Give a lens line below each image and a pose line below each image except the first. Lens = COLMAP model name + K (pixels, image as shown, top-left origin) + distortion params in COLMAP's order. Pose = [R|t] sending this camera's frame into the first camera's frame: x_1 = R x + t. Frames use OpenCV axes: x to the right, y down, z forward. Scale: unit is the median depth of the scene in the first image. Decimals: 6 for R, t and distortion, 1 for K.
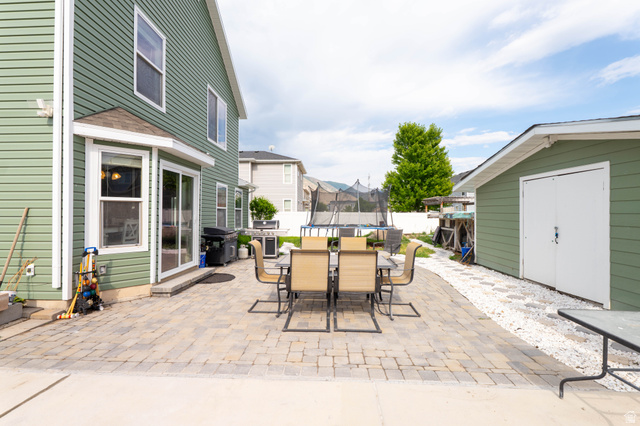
lens RADIAL K [[295.8, 0, 320.0], [0, 295.8, 213.0], [0, 0, 1]] dist [0.003751, -0.000457]
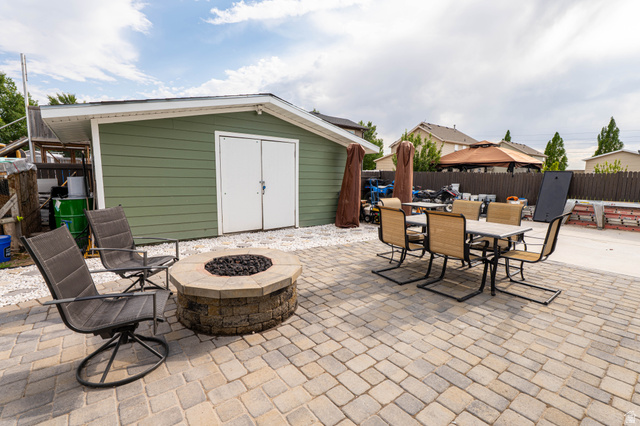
lens RADIAL K [[290.4, 0, 328.5], [0, 290.4, 202.3], [0, 0, 1]] dist [0.003463, 0.000129]
pose [[-0.652828, -0.092974, 0.751779, -0.277322], [-0.021867, 0.994339, 0.103982, 0.001302], [-0.757191, 0.051443, -0.651165, 1.357954]]
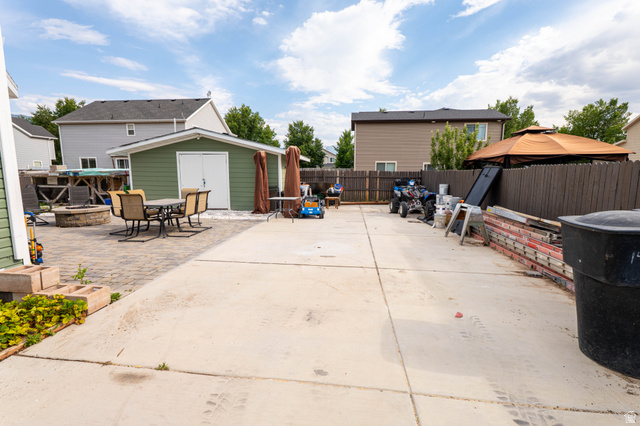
lens RADIAL K [[295.8, 0, 320.0], [0, 295.8, 213.0], [0, 0, 1]] dist [0.003751, -0.000457]
pose [[0.081327, -0.142108, 0.986505, -1.045935], [-0.007870, 0.989661, 0.143211, -0.018070], [-0.996656, -0.019411, 0.079368, 0.009616]]
